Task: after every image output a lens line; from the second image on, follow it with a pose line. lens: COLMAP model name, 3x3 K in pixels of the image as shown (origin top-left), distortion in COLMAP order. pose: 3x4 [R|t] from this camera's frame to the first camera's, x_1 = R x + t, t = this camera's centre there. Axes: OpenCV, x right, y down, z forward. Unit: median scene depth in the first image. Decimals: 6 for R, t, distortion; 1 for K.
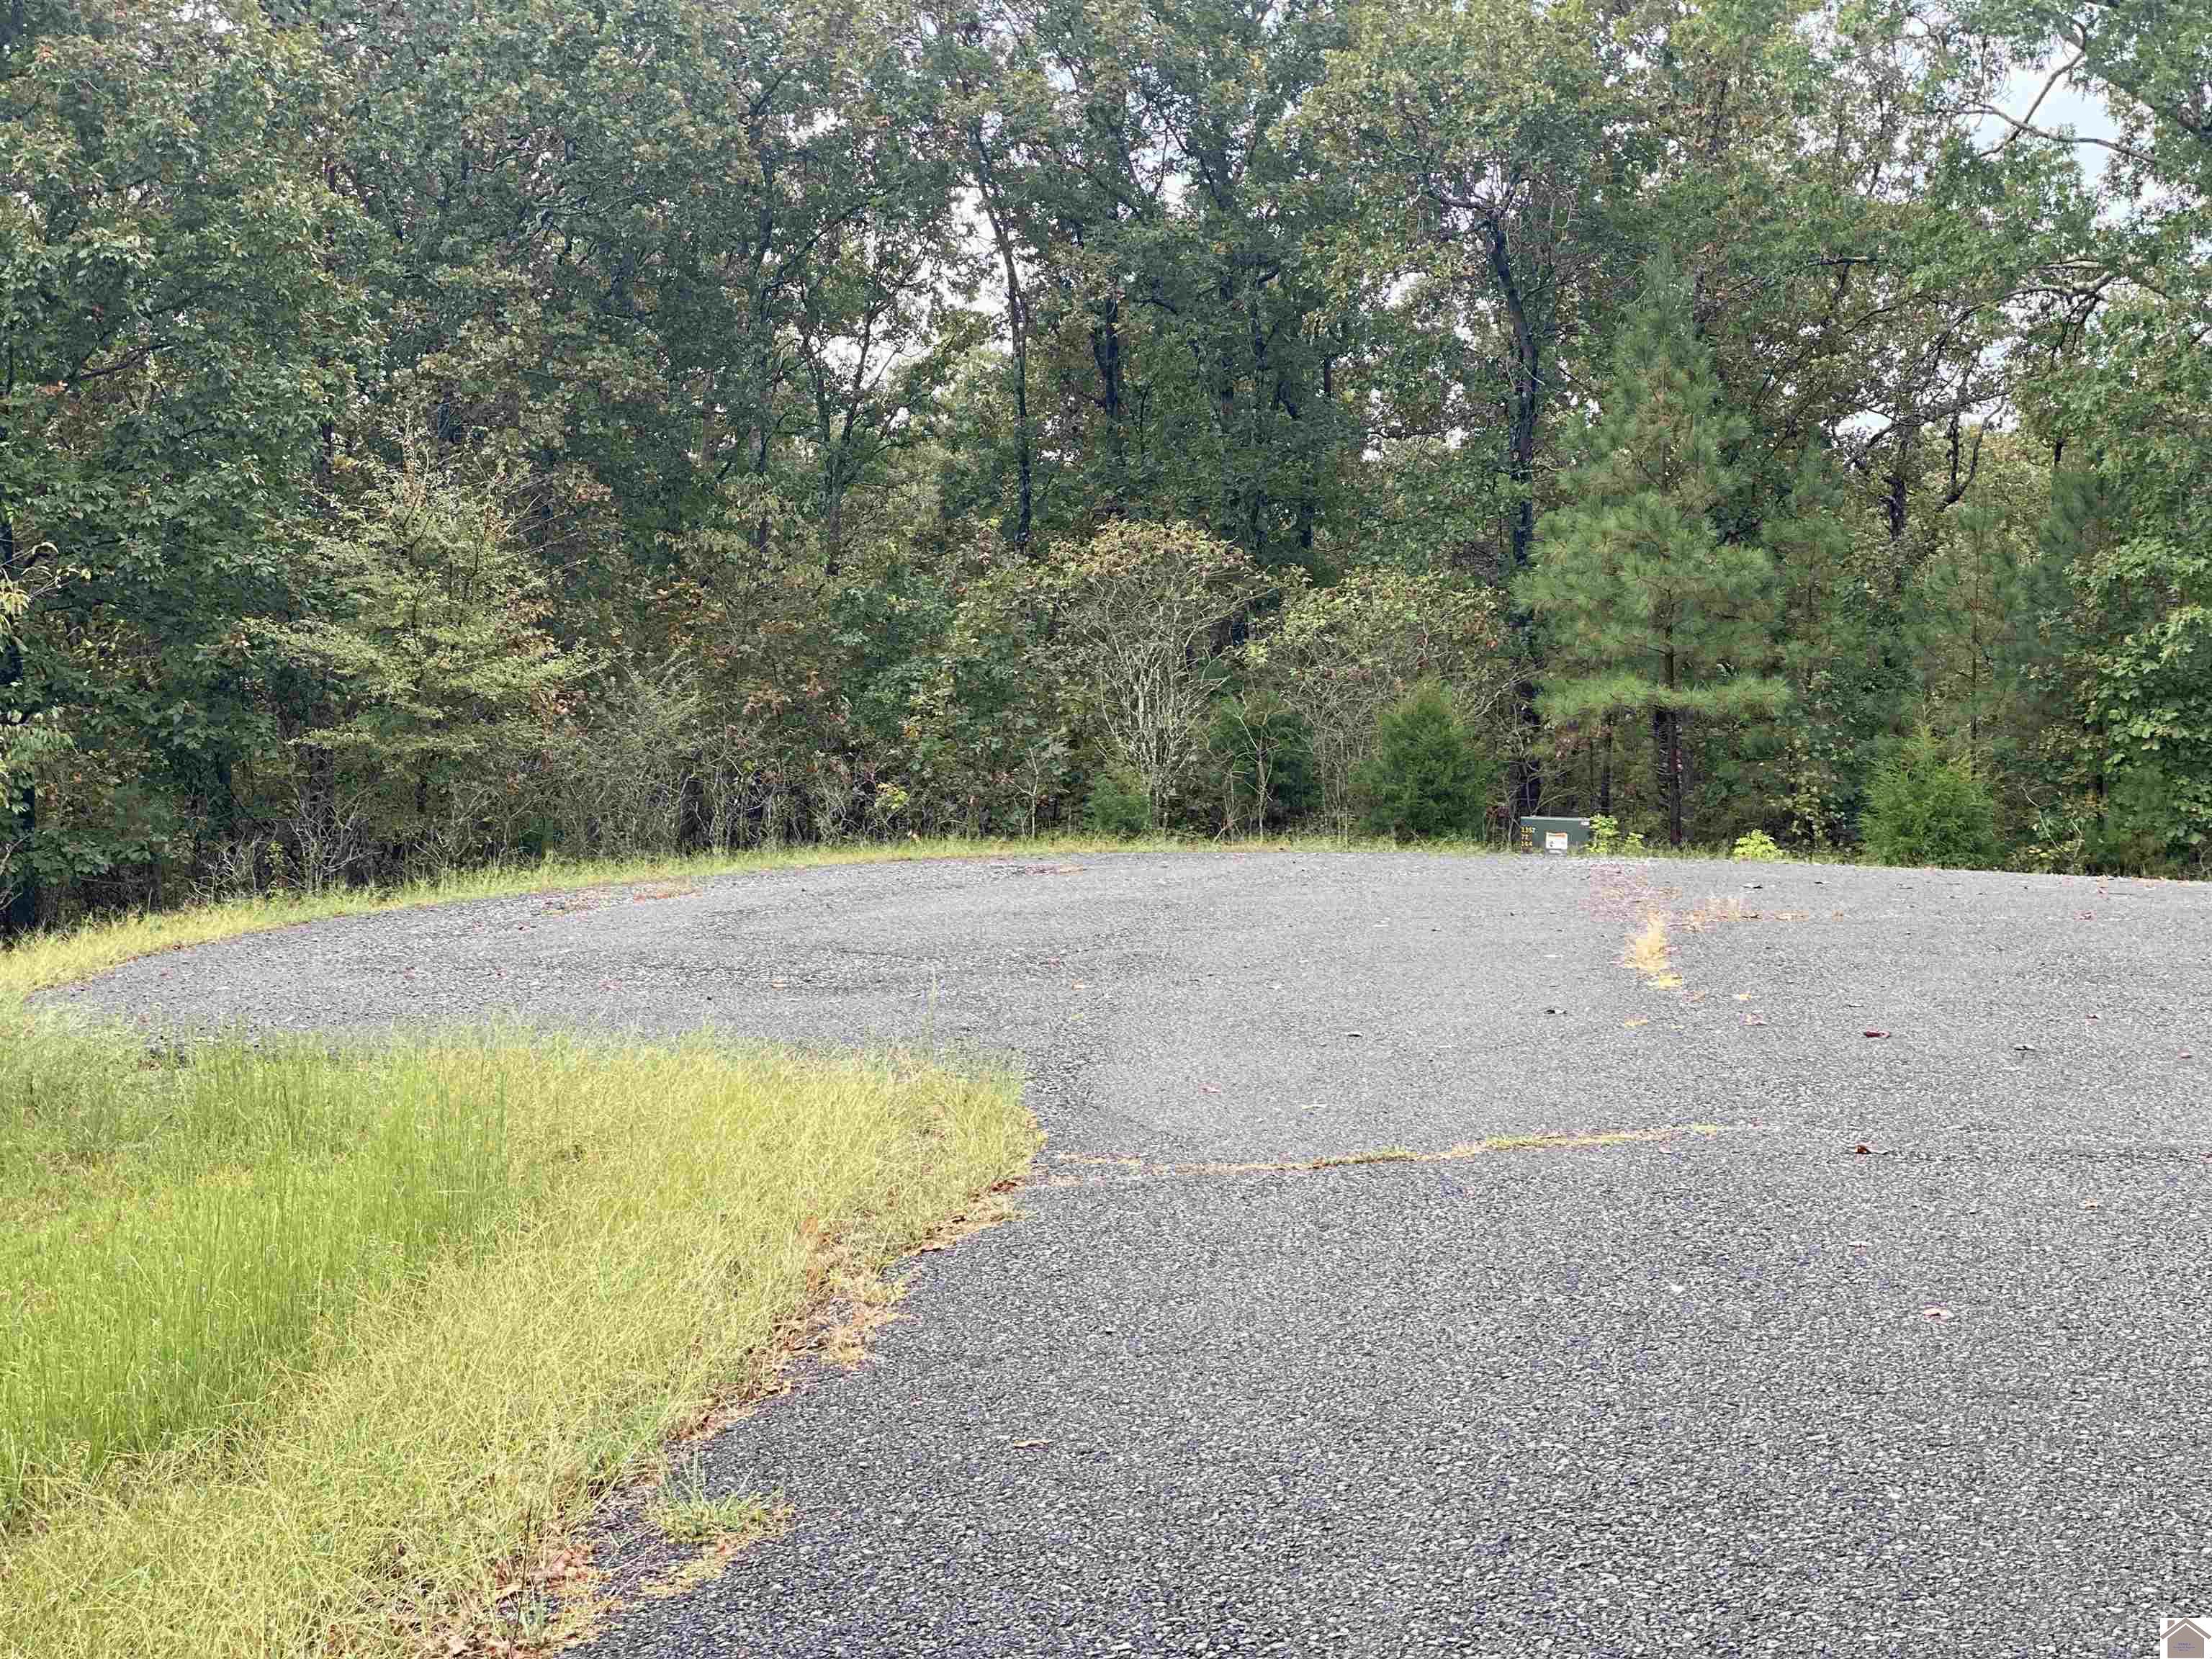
lens RADIAL K [[3285.7, 0, 994.9], [0, 3285.7, 770.0], [0, 0, 1]] dist [0.035729, 0.010246]
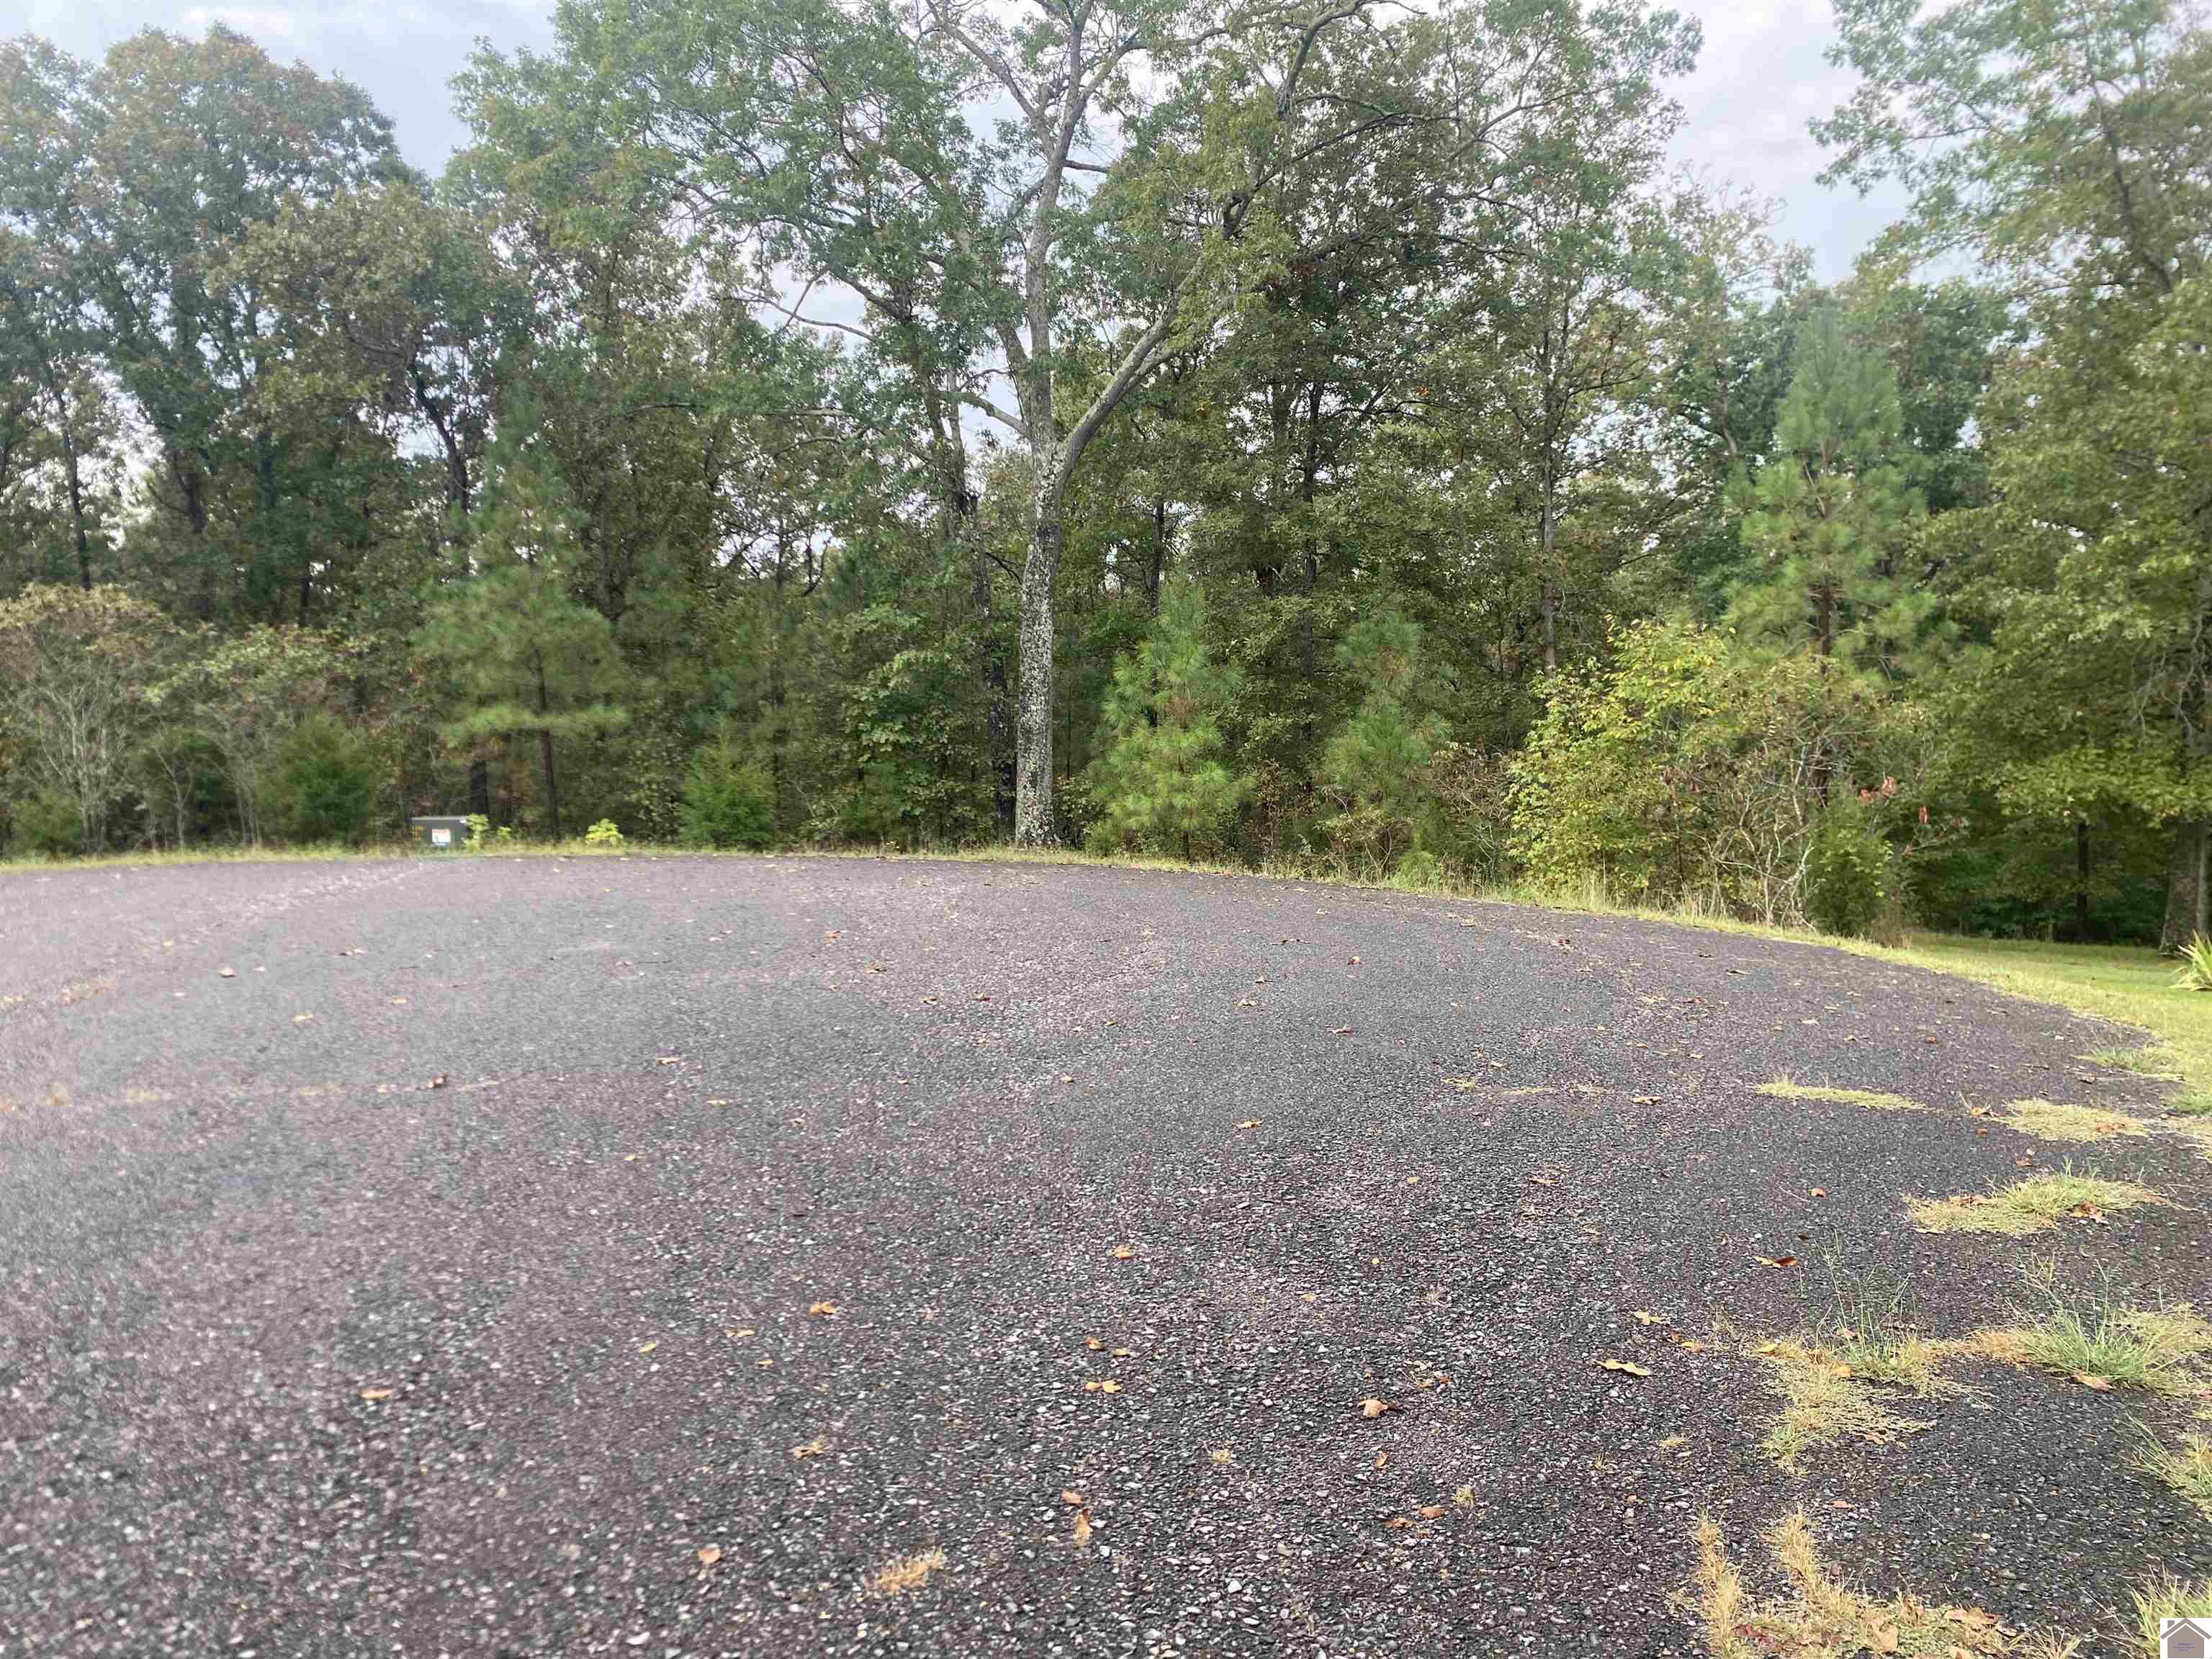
lens RADIAL K [[1674.7, 0, 1099.1], [0, 1674.7, 815.7], [0, 0, 1]] dist [0.171684, -0.518630]
pose [[0.920196, -0.046963, 0.388631, 0.149802], [0.031224, 0.998420, 0.046719, -0.009325], [-0.390211, -0.030856, 0.920208, 0.290158]]
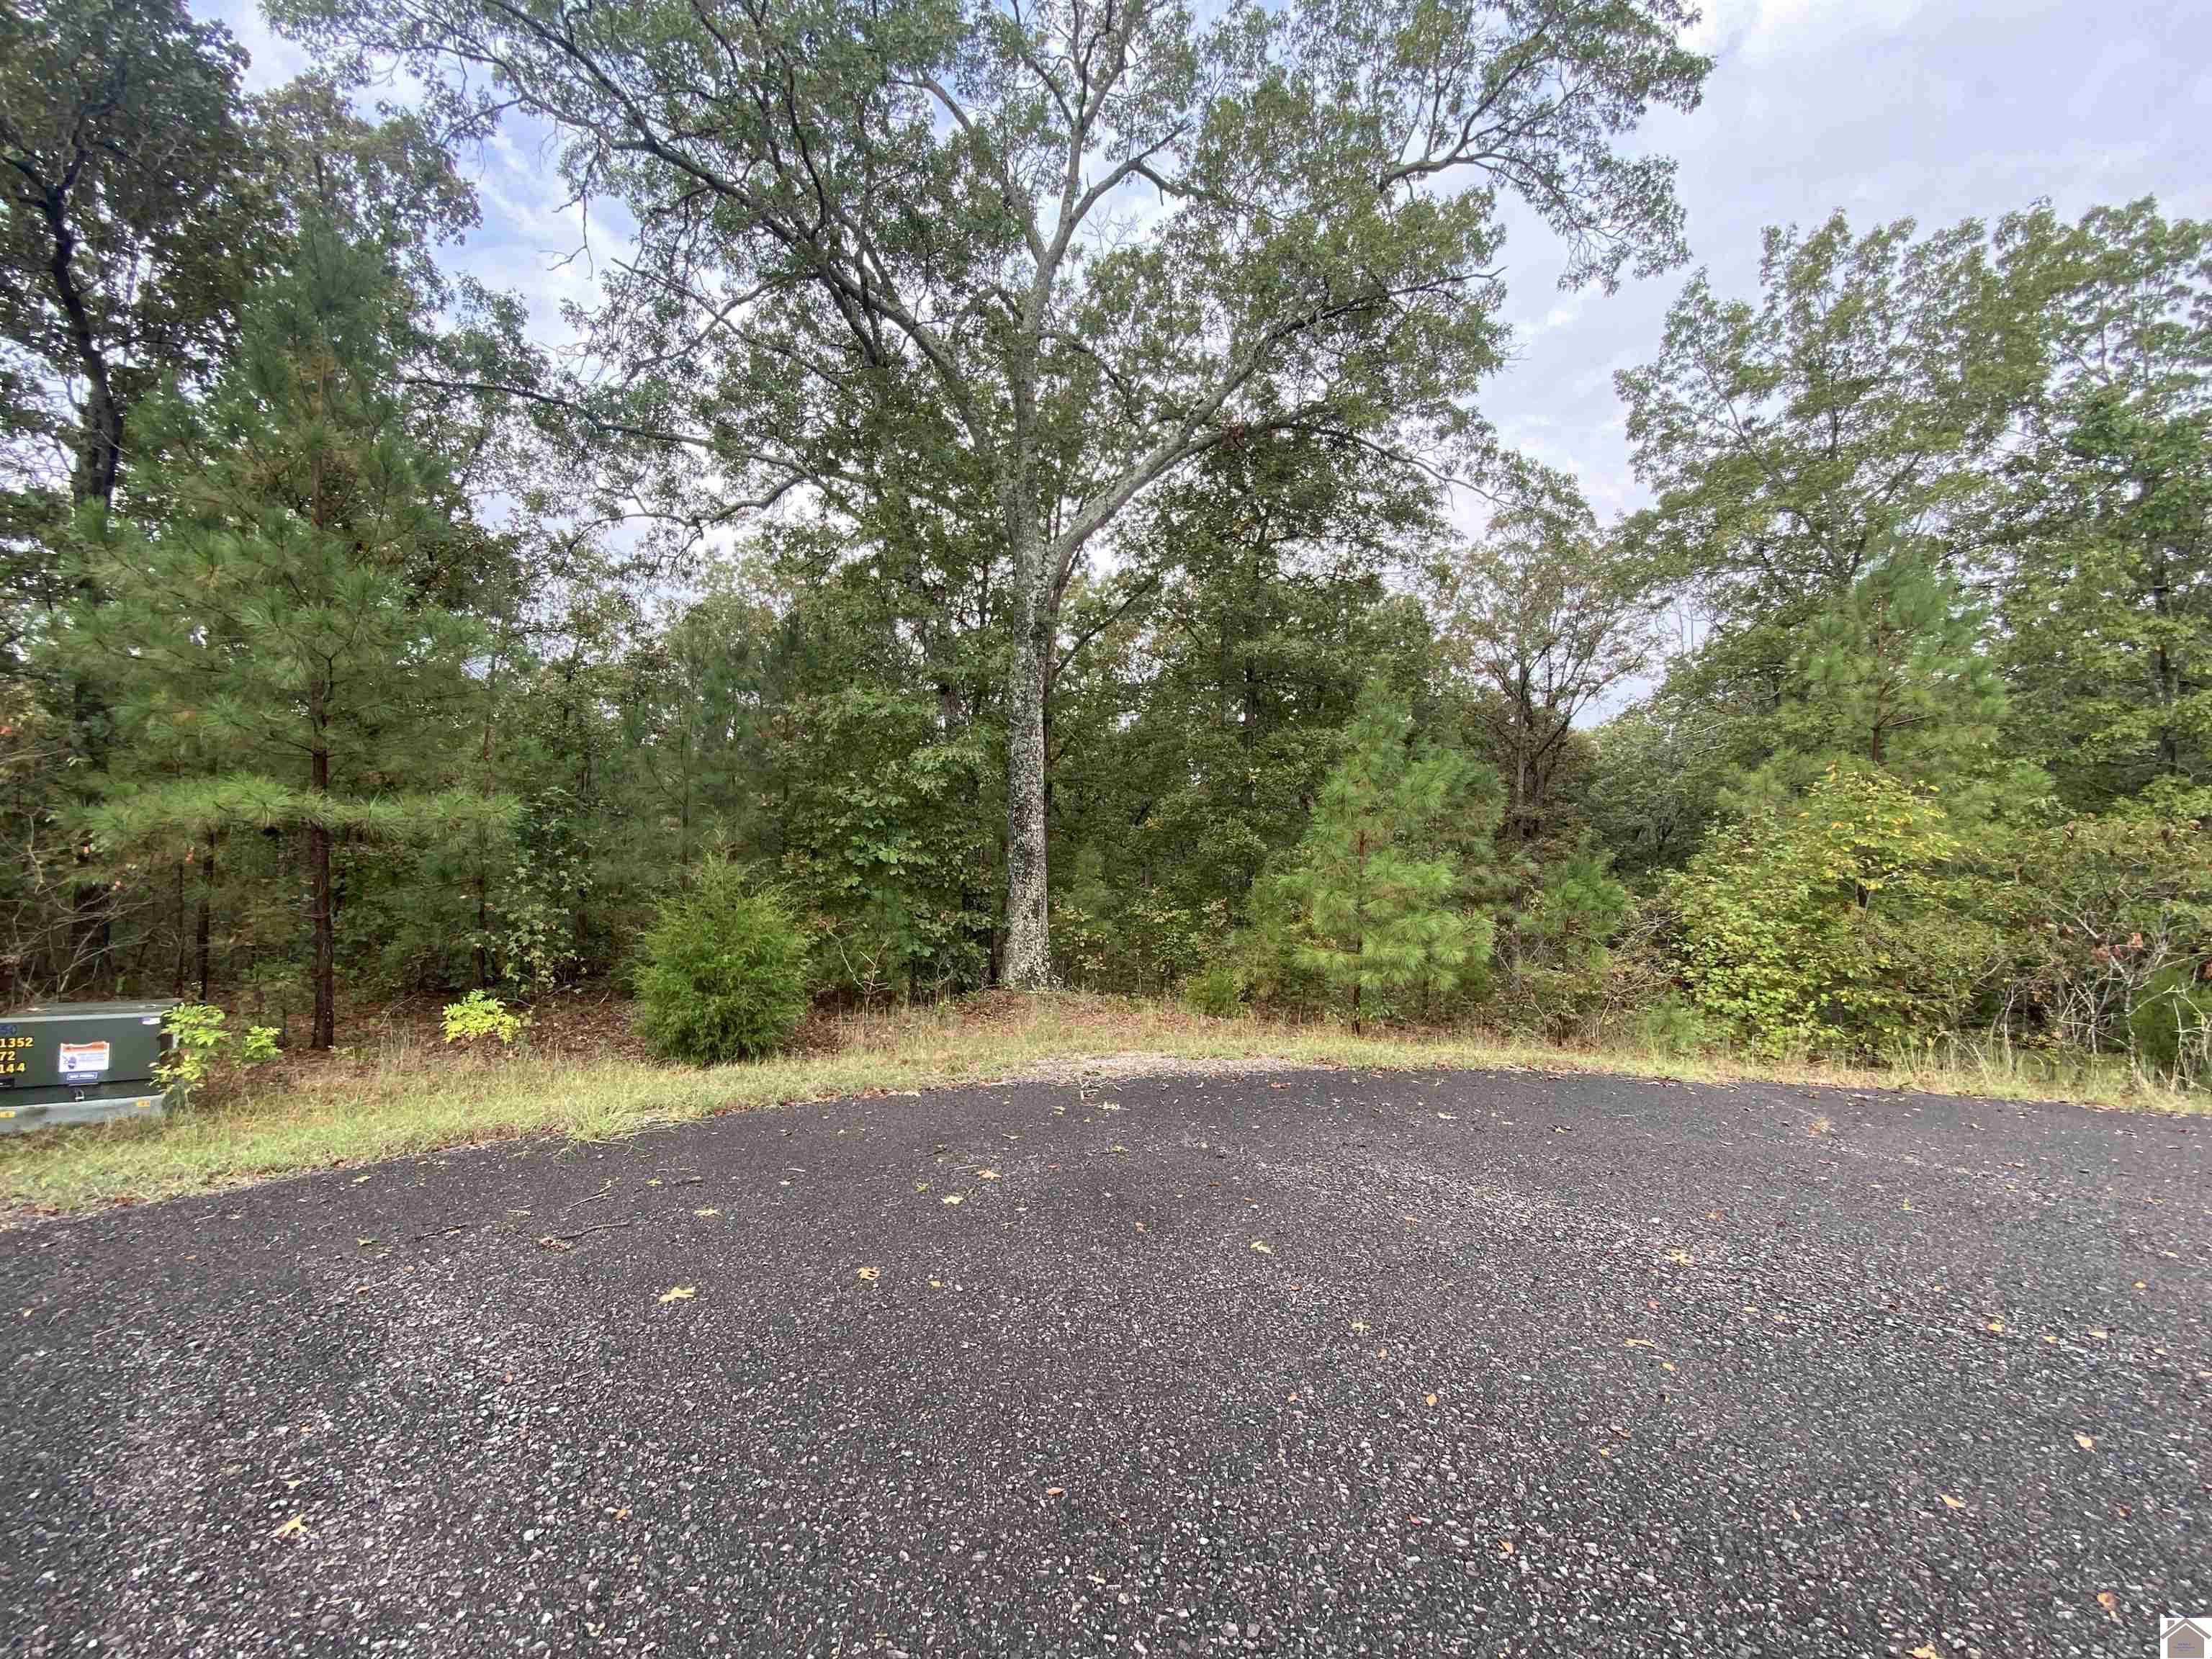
lens RADIAL K [[890.2, 0, 1103.1], [0, 890.2, 829.6], [0, 0, 1]] dist [0.013689, -0.017968]
pose [[0.568275, 0.019492, 0.822608, 0.146231], [-0.005253, 0.999785, -0.020062, -0.015482], [-0.822822, 0.007079, 0.568255, 0.772017]]
